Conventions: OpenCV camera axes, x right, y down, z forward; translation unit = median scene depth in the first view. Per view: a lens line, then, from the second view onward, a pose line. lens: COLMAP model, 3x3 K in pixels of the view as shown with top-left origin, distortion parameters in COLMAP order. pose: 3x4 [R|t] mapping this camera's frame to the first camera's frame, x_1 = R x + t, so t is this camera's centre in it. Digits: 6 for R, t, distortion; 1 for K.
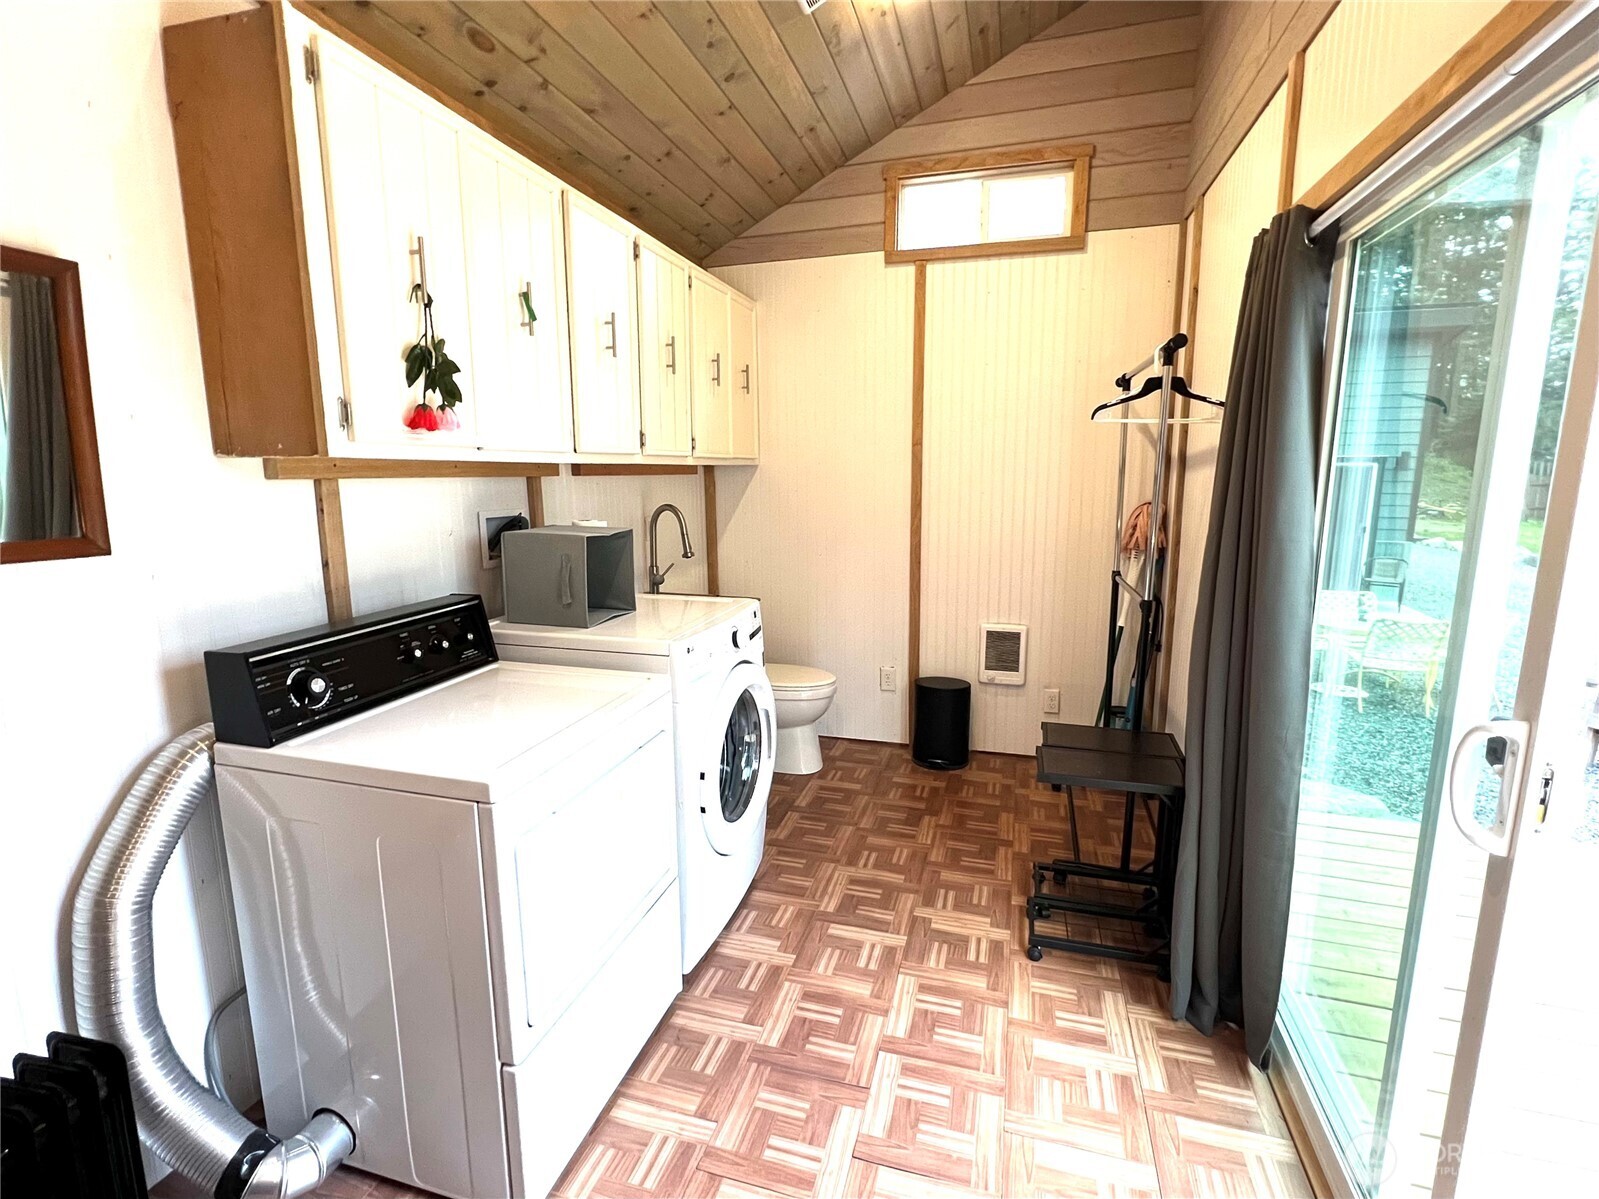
lens RADIAL K [[748.6, 0, 797.2], [0, 748.6, 595.4], [0, 0, 1]] dist [0.000865, 0.001231]
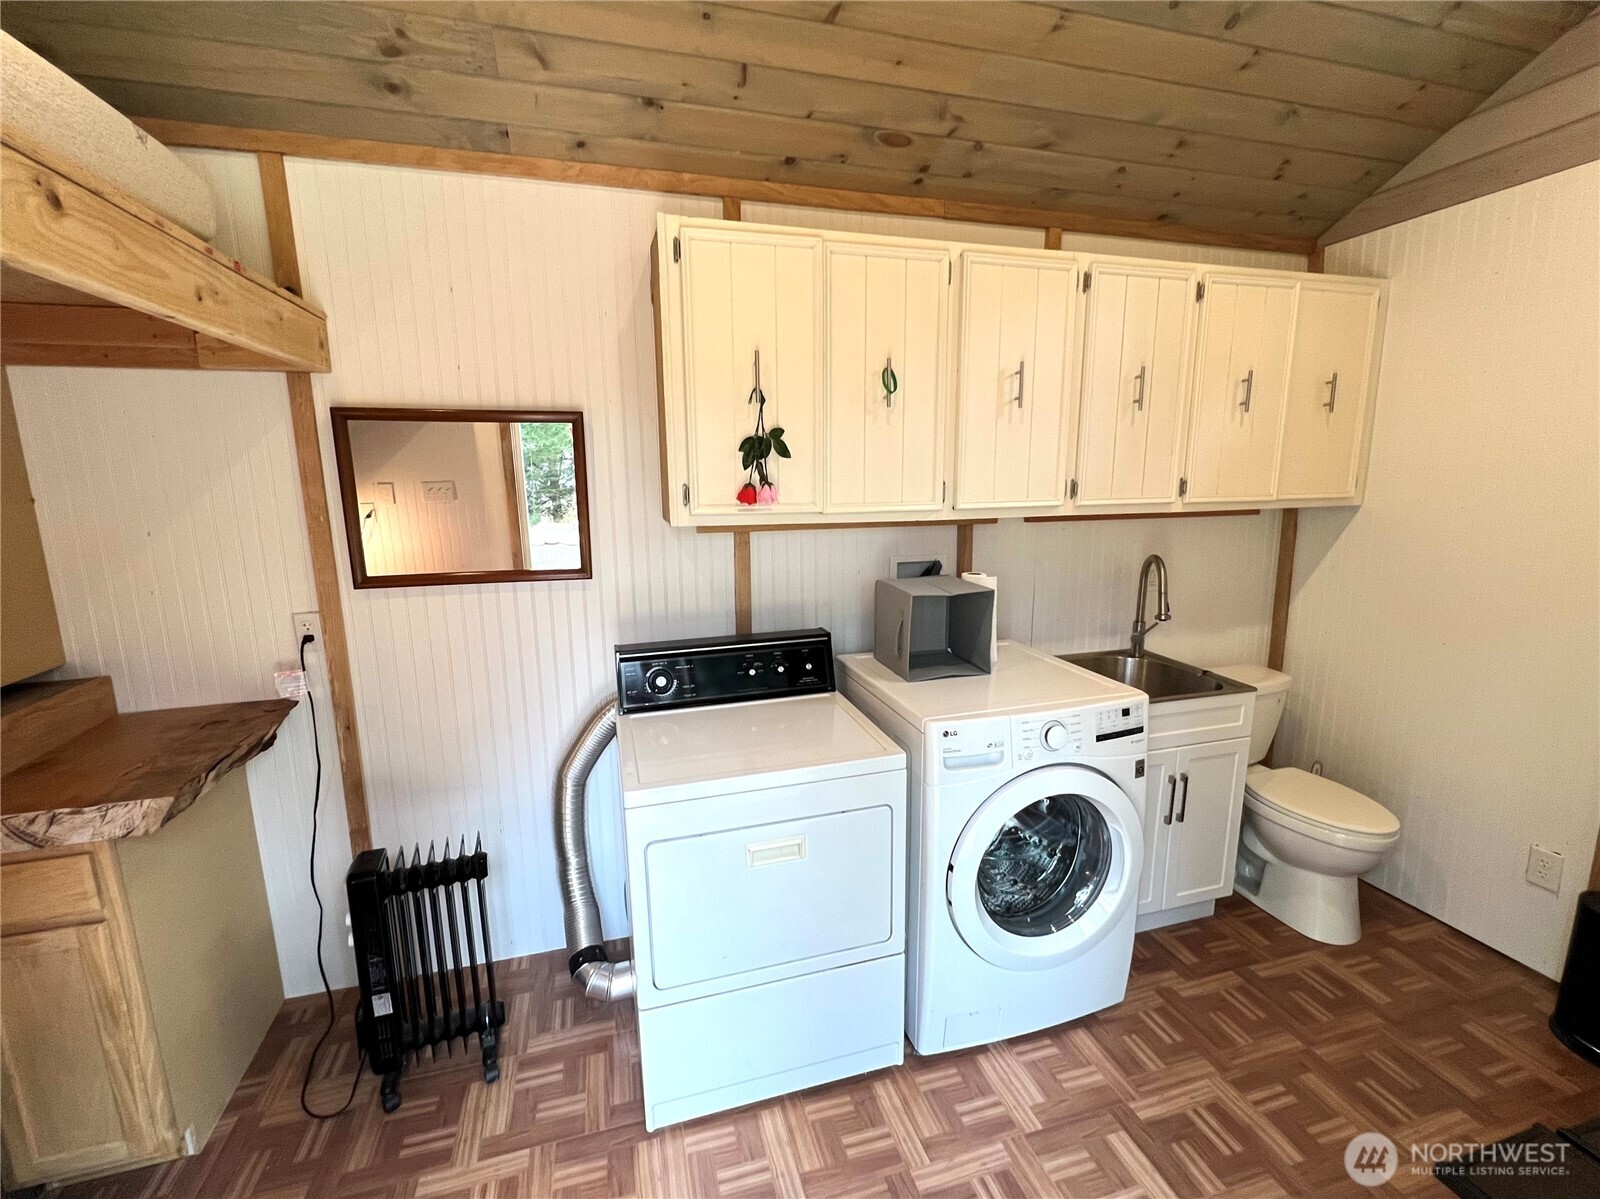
lens RADIAL K [[696.0, 0, 801.2], [0, 696.0, 600.6], [0, 0, 1]] dist [0.000058, -0.000417]
pose [[0.543386, 0.151878, -0.825630, 0.391992], [-0.132634, 0.986678, 0.094210, -0.129944], [0.828939, 0.058314, 0.556291, 0.307817]]
